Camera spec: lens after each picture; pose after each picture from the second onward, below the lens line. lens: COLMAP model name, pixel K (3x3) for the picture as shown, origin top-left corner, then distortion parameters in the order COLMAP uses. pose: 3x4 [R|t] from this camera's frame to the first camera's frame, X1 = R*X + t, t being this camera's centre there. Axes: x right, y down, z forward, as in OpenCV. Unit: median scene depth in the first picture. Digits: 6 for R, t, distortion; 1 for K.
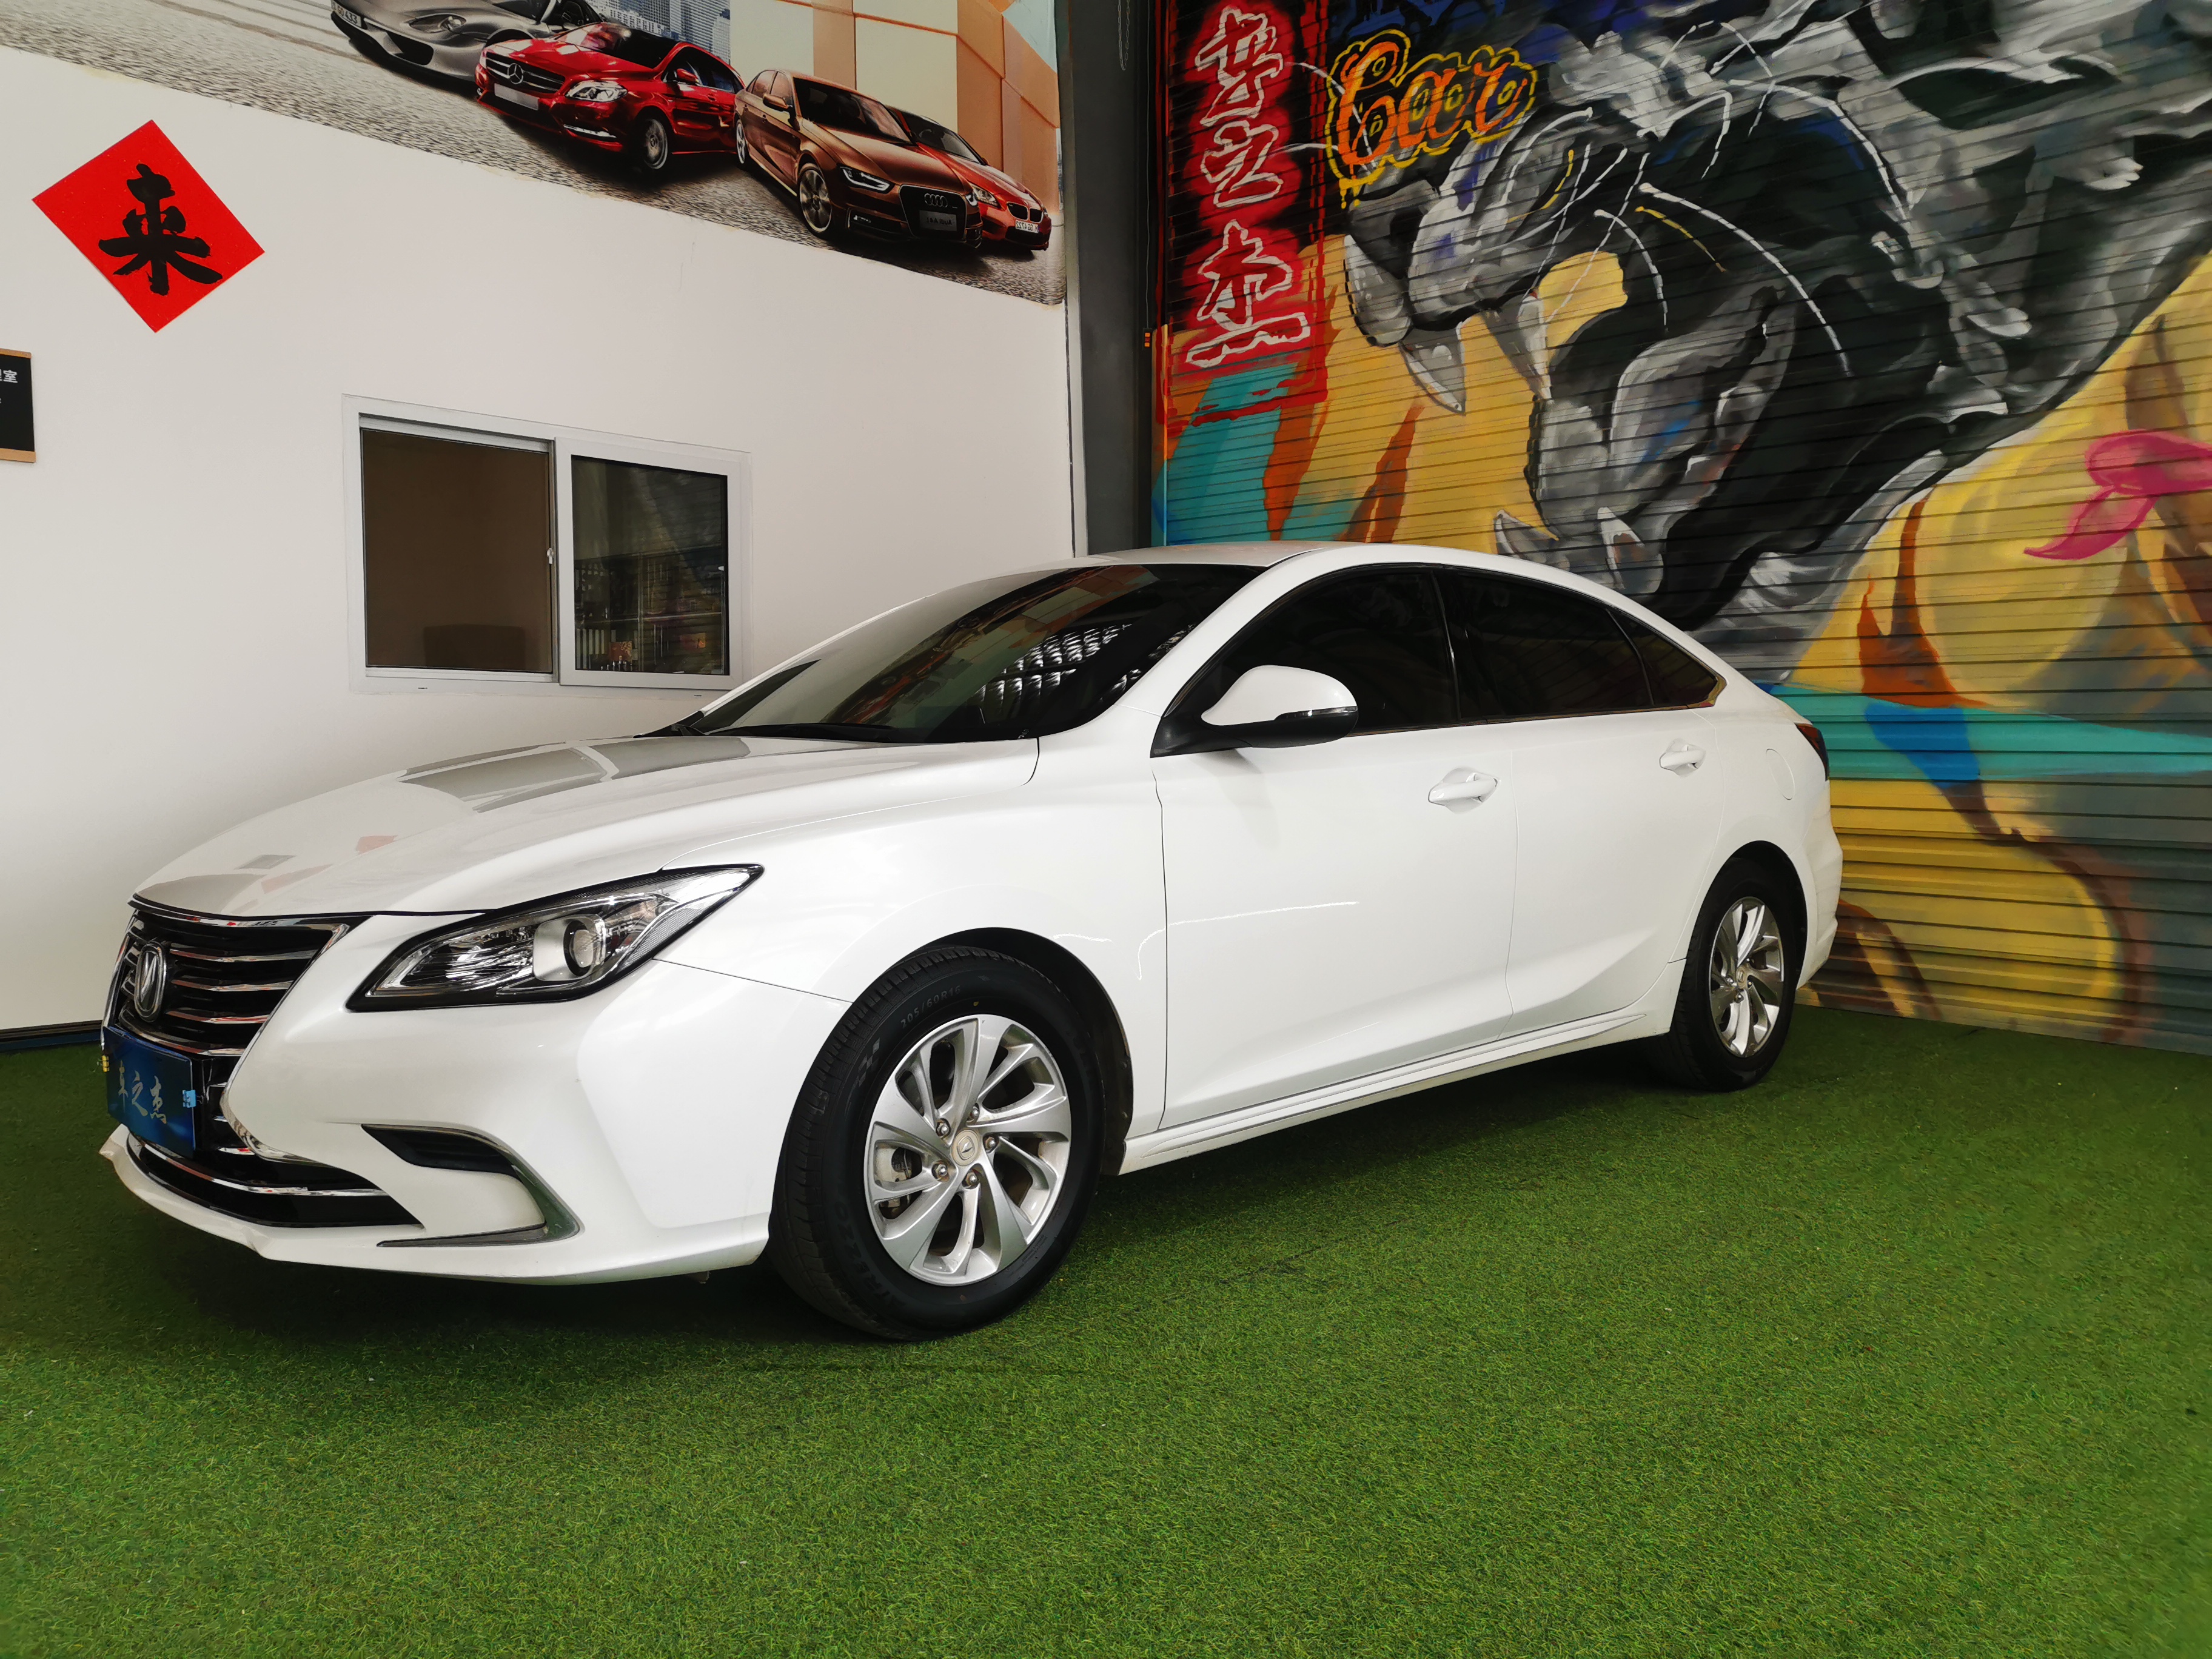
lens RADIAL K [[1704.9, 0, 1113.2], [0, 1704.9, 831.4], [0, 0, 1]] dist [0.016086, -0.029288]
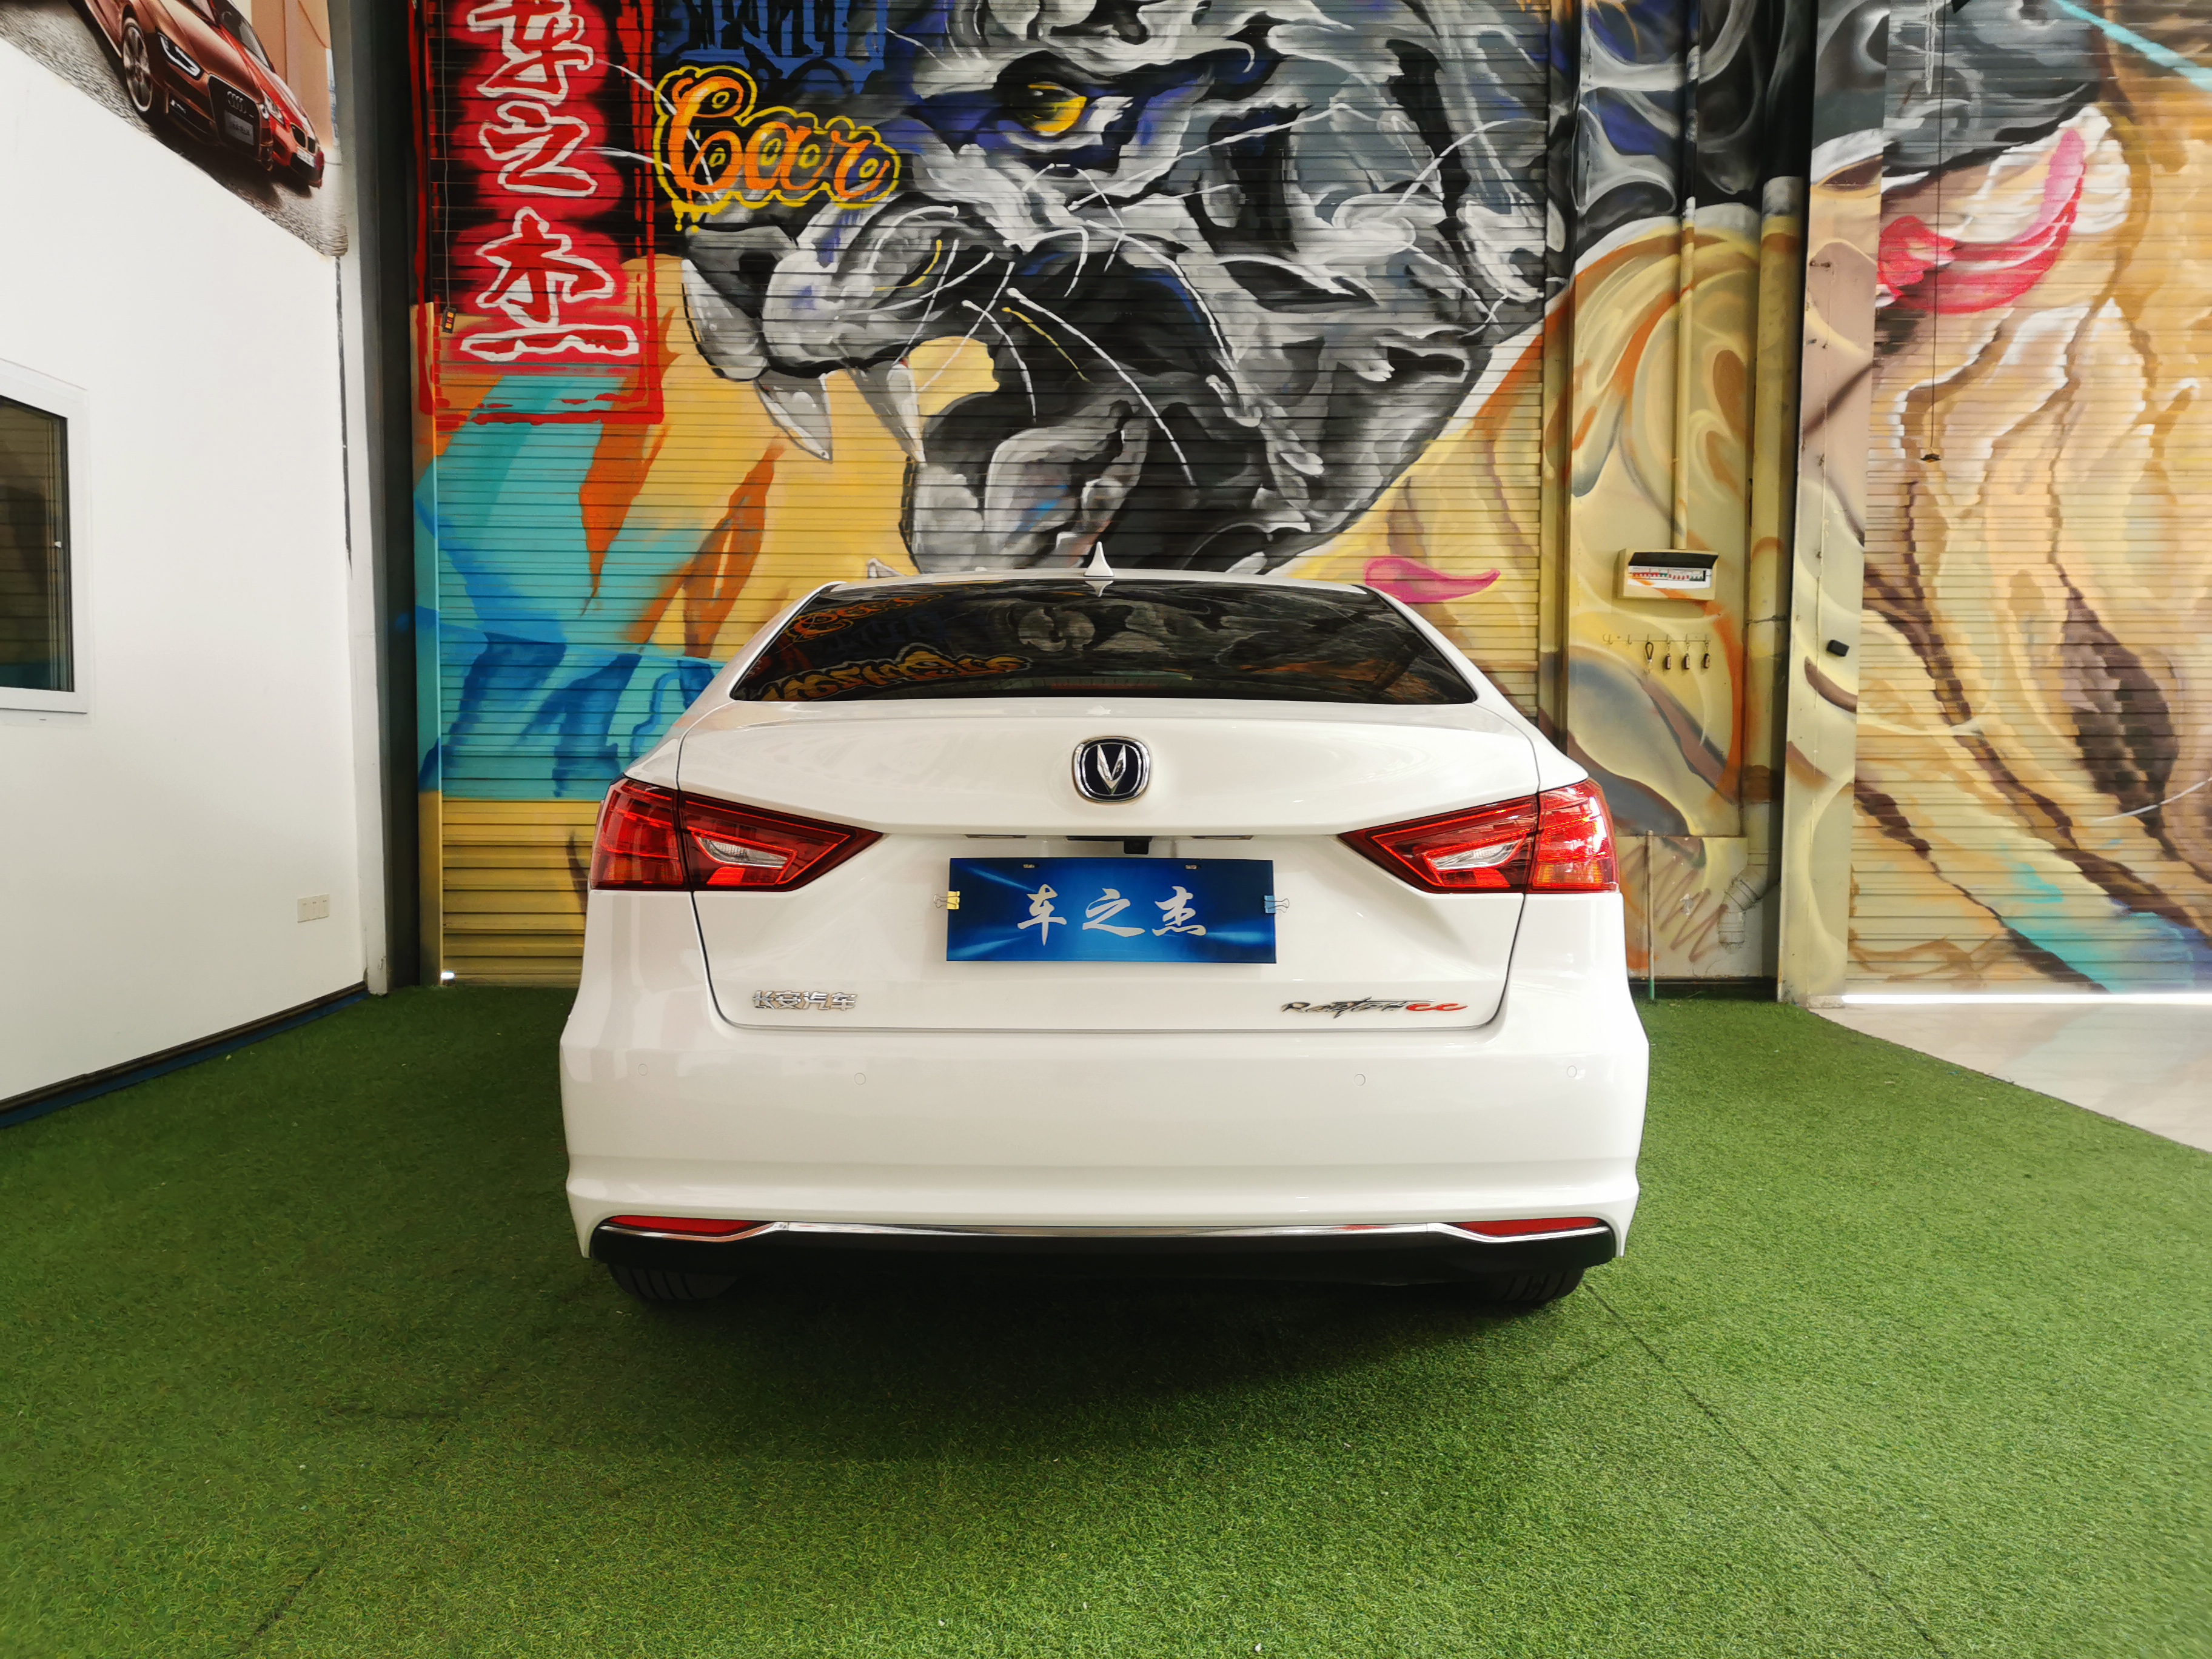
lens RADIAL K [[1704.9, 0, 1117.8], [0, 1704.9, 832.5], [0, 0, 1]] dist [0.016086, -0.029288]
pose [[0.667757, -0.028729, 0.743825, -0.476784], [0.037669, 0.999279, 0.004779, -0.016787], [-0.743426, 0.024828, 0.668357, 0.182662]]
